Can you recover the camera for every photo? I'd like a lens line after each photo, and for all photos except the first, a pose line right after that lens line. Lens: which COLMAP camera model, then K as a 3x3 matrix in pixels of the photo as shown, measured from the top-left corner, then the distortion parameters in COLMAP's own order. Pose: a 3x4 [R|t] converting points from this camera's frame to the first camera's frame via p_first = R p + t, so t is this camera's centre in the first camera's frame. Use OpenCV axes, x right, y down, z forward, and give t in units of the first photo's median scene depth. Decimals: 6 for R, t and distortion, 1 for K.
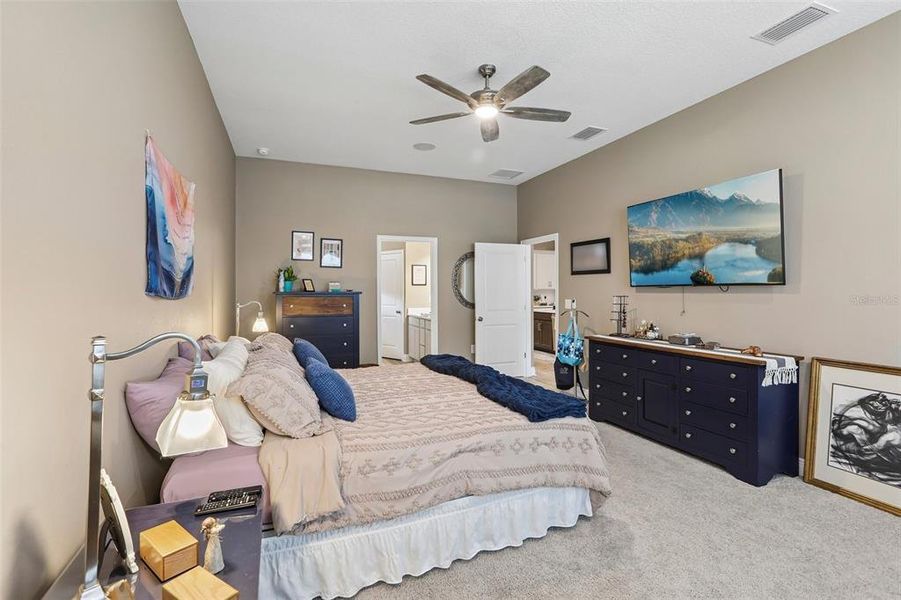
lens RADIAL K [[415.6, 0, 451.3], [0, 415.6, 296.8], [0, 0, 1]] dist [-0.000106, 0.000015]
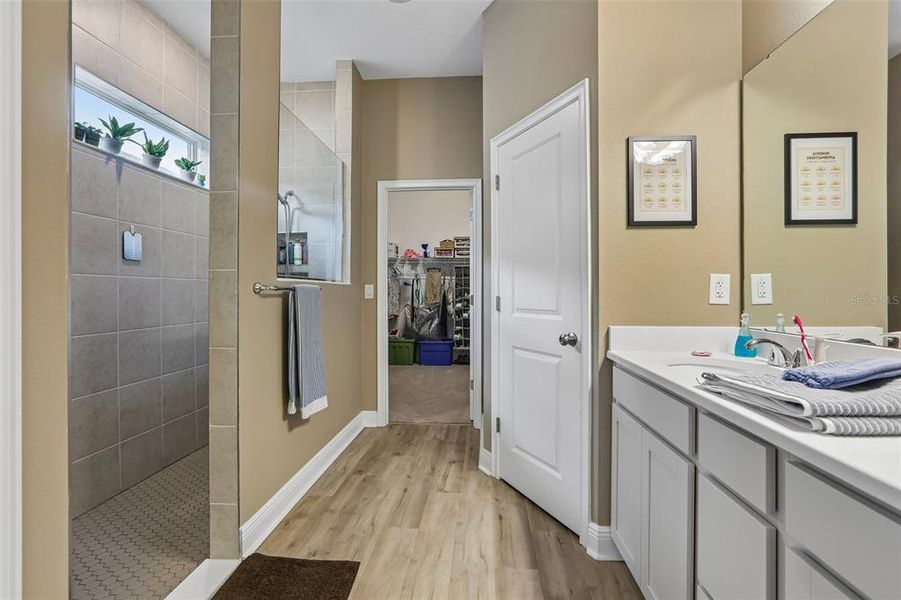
lens RADIAL K [[415.6, 0, 452.7], [0, 415.6, 297.3], [0, 0, 1]] dist [-0.000106, 0.000015]
pose [[0.897698, 0.000008, -0.440610, -0.080861], [0.000954, 0.999998, 0.001961, 0.010188], [0.440609, -0.002181, 0.897696, 0.757203]]
